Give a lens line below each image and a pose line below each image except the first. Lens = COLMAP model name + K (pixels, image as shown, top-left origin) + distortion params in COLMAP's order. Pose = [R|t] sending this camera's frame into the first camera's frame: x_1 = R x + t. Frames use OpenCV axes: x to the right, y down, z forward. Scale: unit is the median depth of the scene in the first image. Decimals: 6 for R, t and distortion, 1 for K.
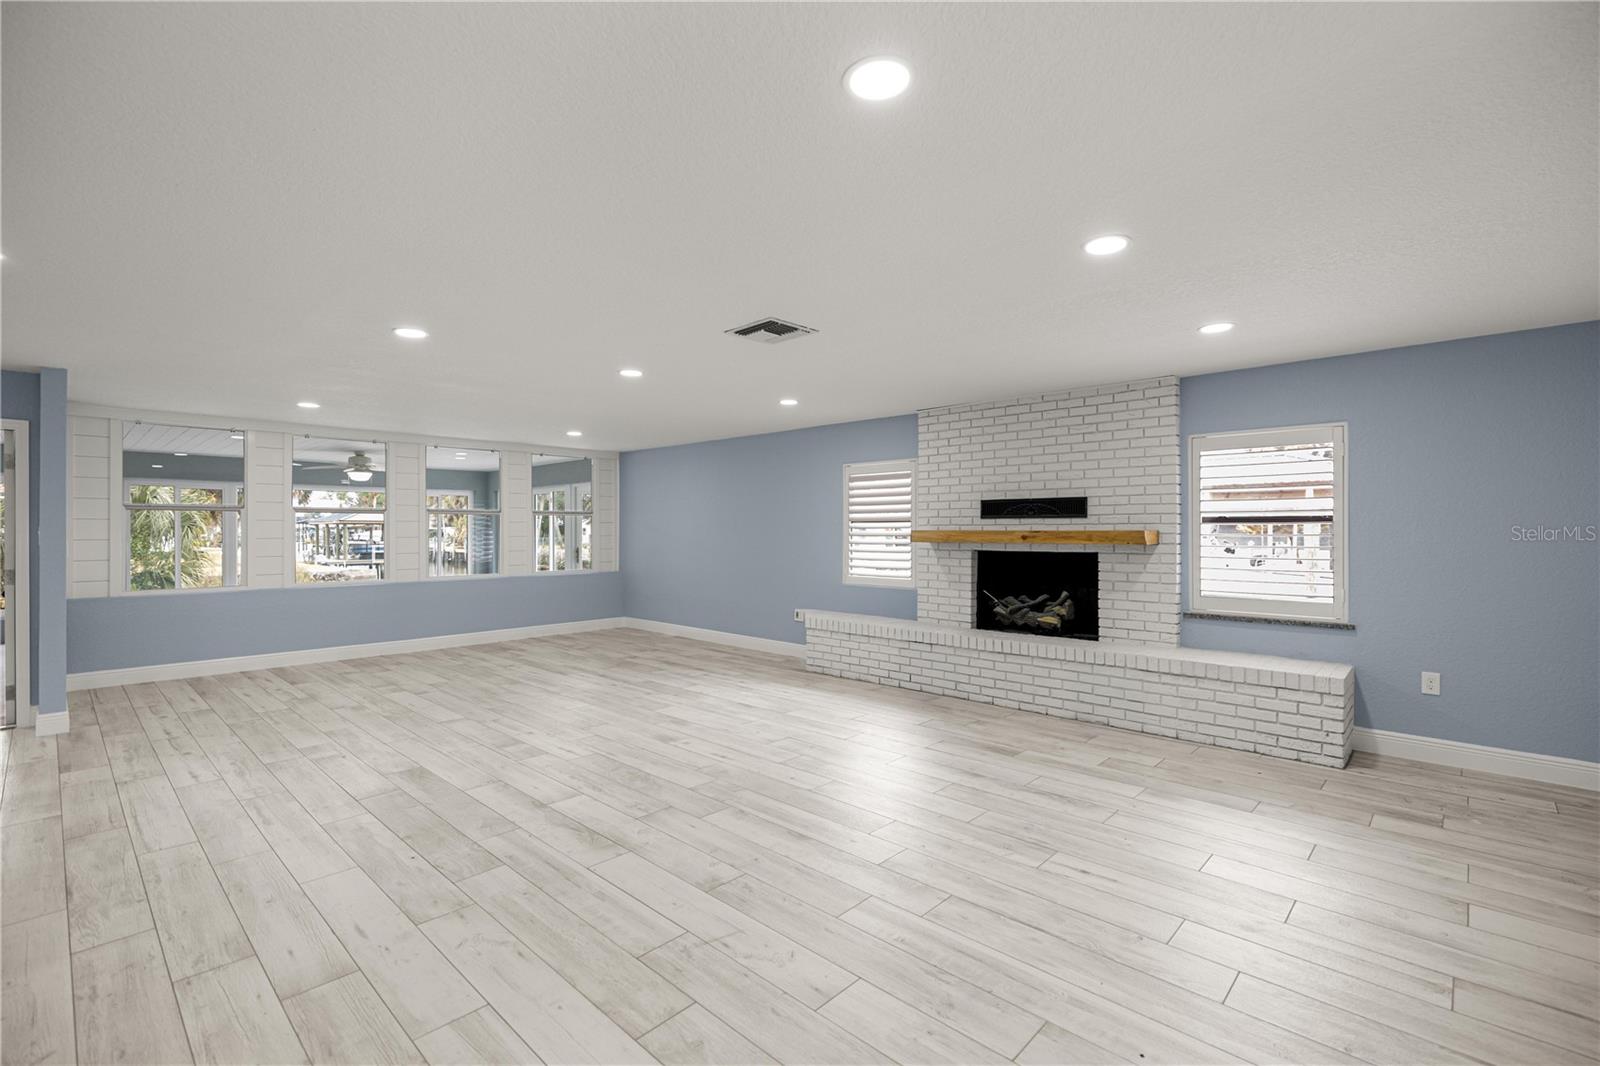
lens RADIAL K [[728.8, 0, 804.0], [0, 728.8, 530.8], [0, 0, 1]] dist [-0.003732, 0.000444]
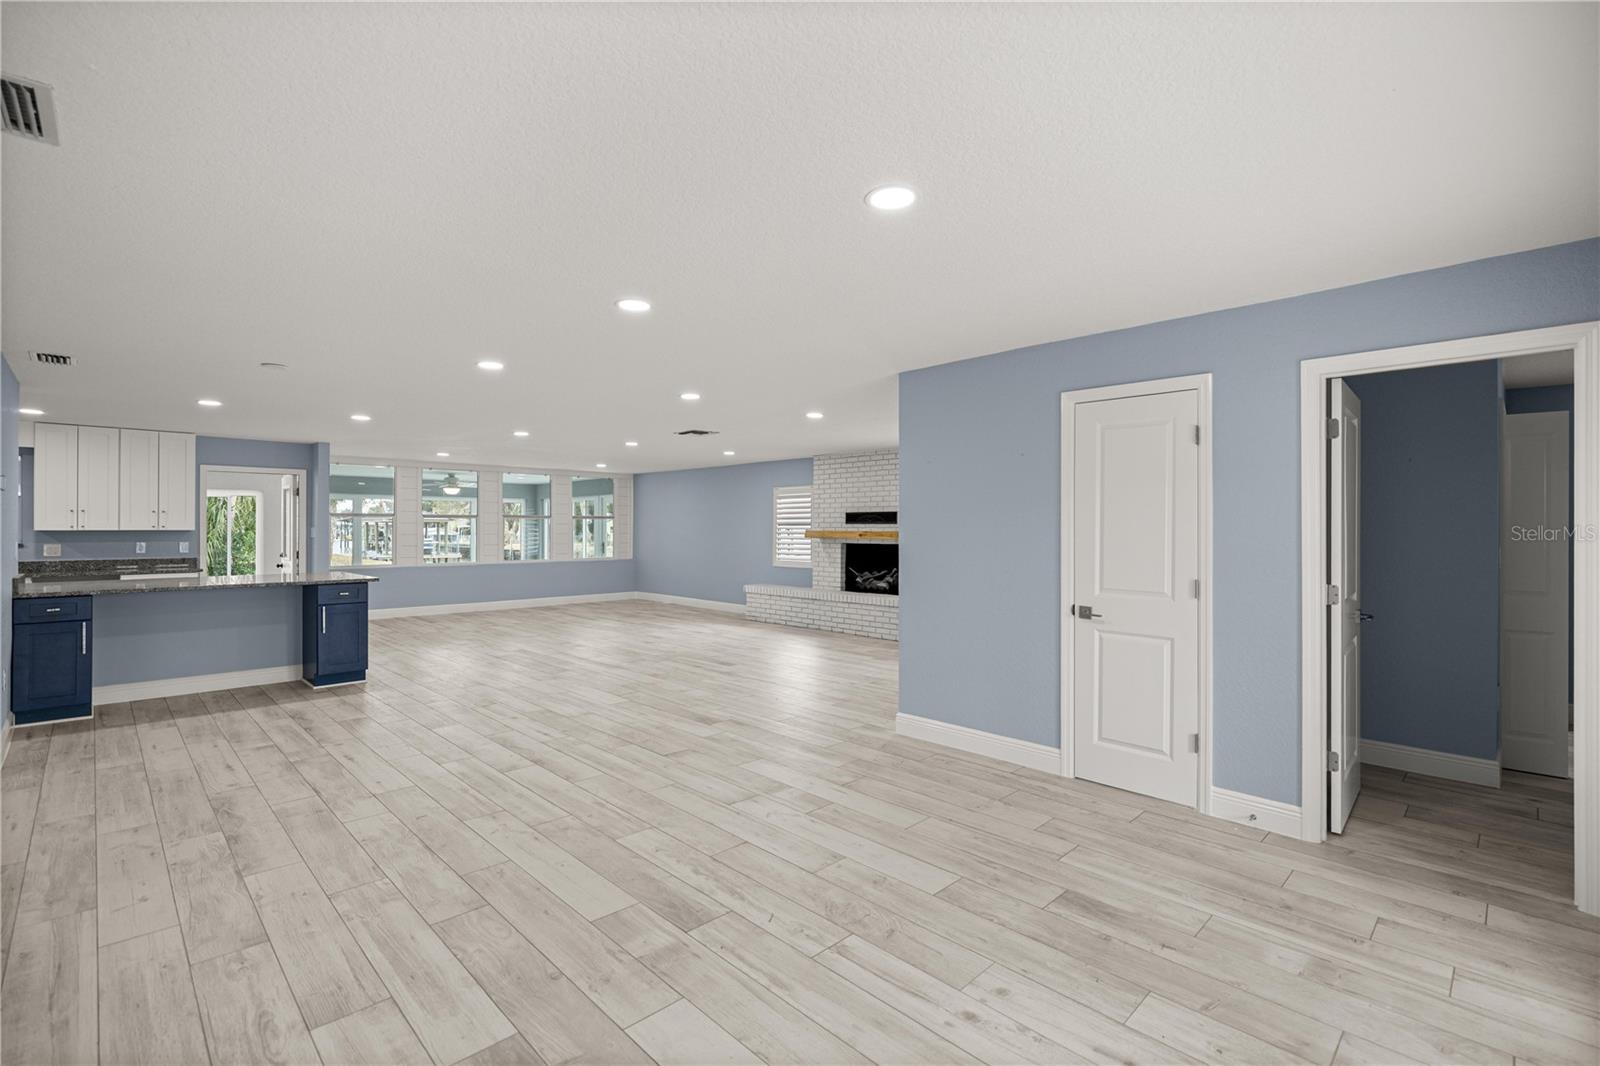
lens RADIAL K [[728.8, 0, 796.5], [0, 728.8, 527.8], [0, 0, 1]] dist [-0.003732, 0.000444]
pose [[0.998976, 0.002705, -0.045160, 0.185018], [-0.002787, 0.999995, -0.001754, -0.003769], [0.045155, 0.001878, 0.998978, -0.575256]]
